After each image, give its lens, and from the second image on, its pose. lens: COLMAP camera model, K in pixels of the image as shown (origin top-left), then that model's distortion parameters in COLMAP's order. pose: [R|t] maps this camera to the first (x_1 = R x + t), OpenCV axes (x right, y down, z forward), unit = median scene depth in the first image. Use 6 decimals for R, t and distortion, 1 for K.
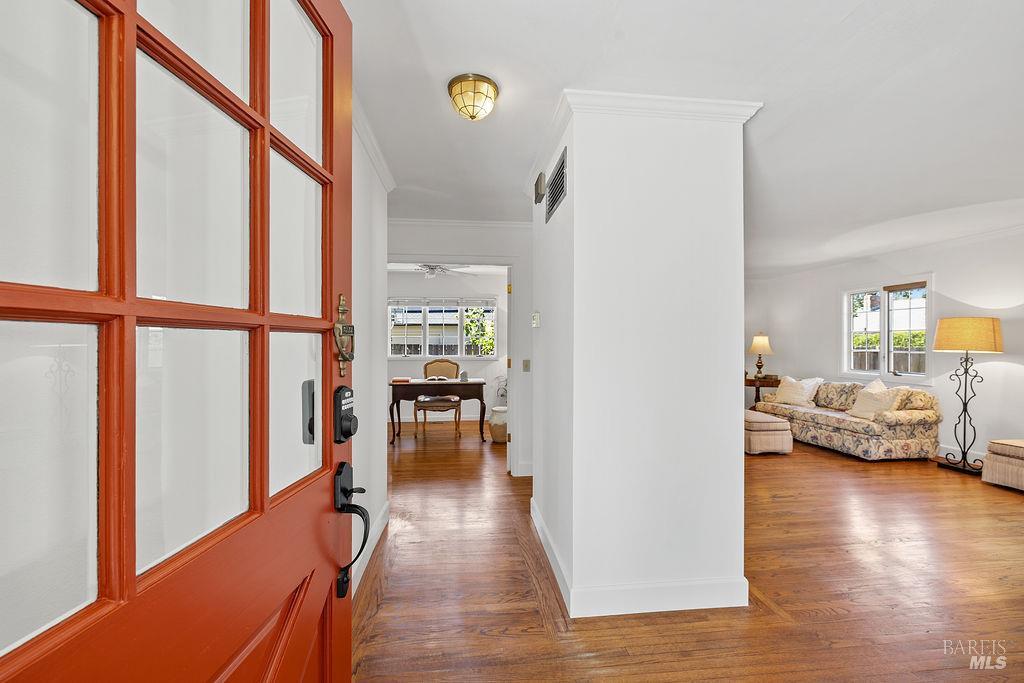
lens RADIAL K [[437.5, 0, 506.1], [0, 437.5, 341.3], [0, 0, 1]] dist [0.001873, 0.000053]
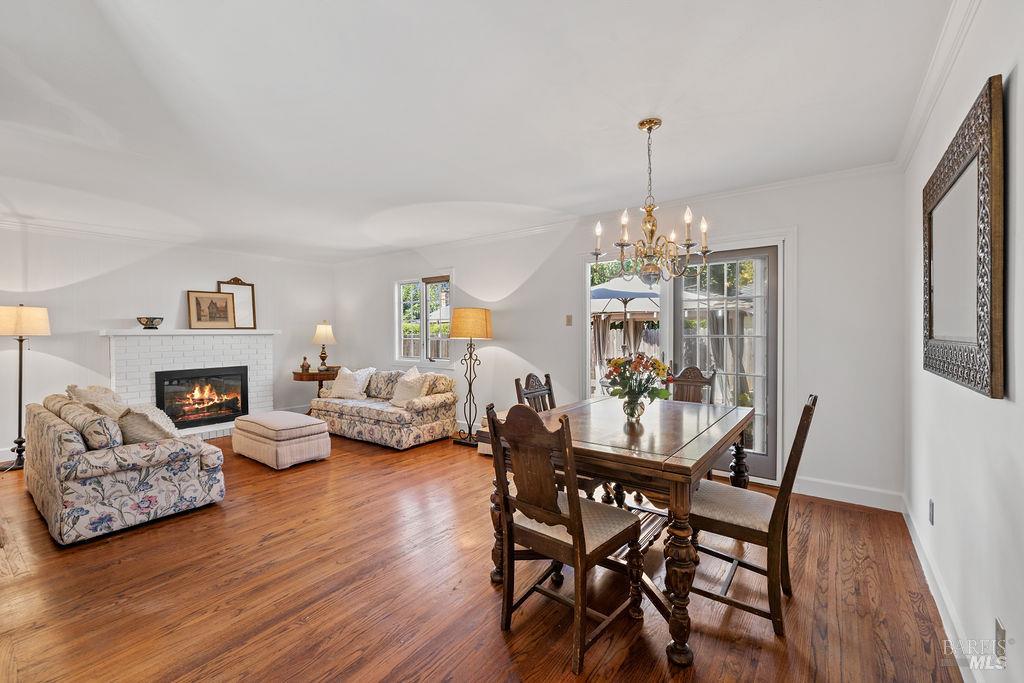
lens RADIAL K [[437.5, 0, 507.2], [0, 437.5, 336.6], [0, 0, 1]] dist [0.001873, 0.000053]
pose [[0.683993, -0.013937, 0.729356, 0.265791], [0.004344, 0.999878, 0.015032, 0.002004], [-0.729476, -0.007113, 0.683970, 0.146341]]
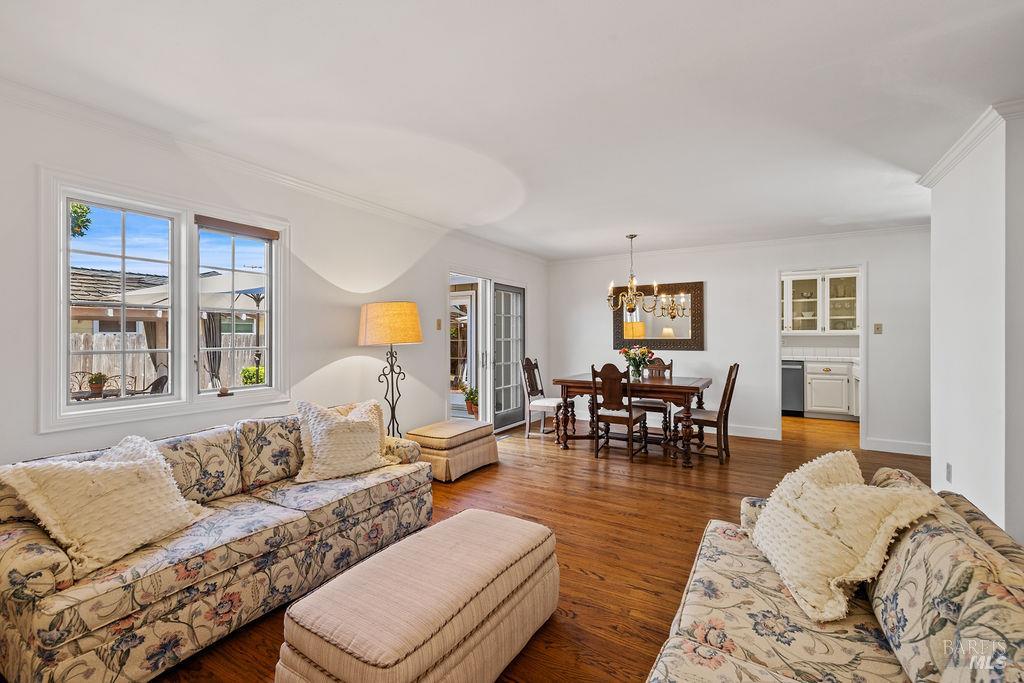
lens RADIAL K [[437.5, 0, 514.5], [0, 437.5, 332.1], [0, 0, 1]] dist [0.001873, 0.000053]
pose [[-0.806151, 0.004989, 0.591688, 0.353721], [-0.002317, 0.999930, -0.011588, 0.009385], [-0.591705, -0.010712, -0.806083, 1.378607]]
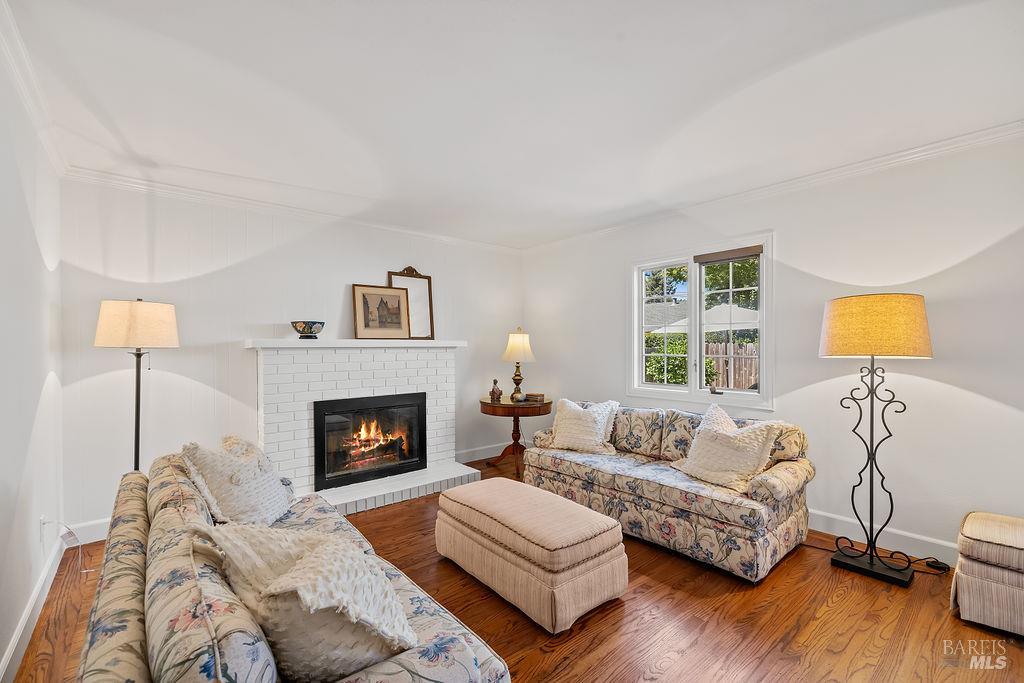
lens RADIAL K [[437.5, 0, 508.8], [0, 437.5, 346.9], [0, 0, 1]] dist [0.001873, 0.000053]
pose [[0.827744, -0.004292, 0.561090, 0.318462], [0.001623, 0.999985, 0.005254, 0.006293], [-0.561104, -0.003438, 0.827738, 0.724026]]
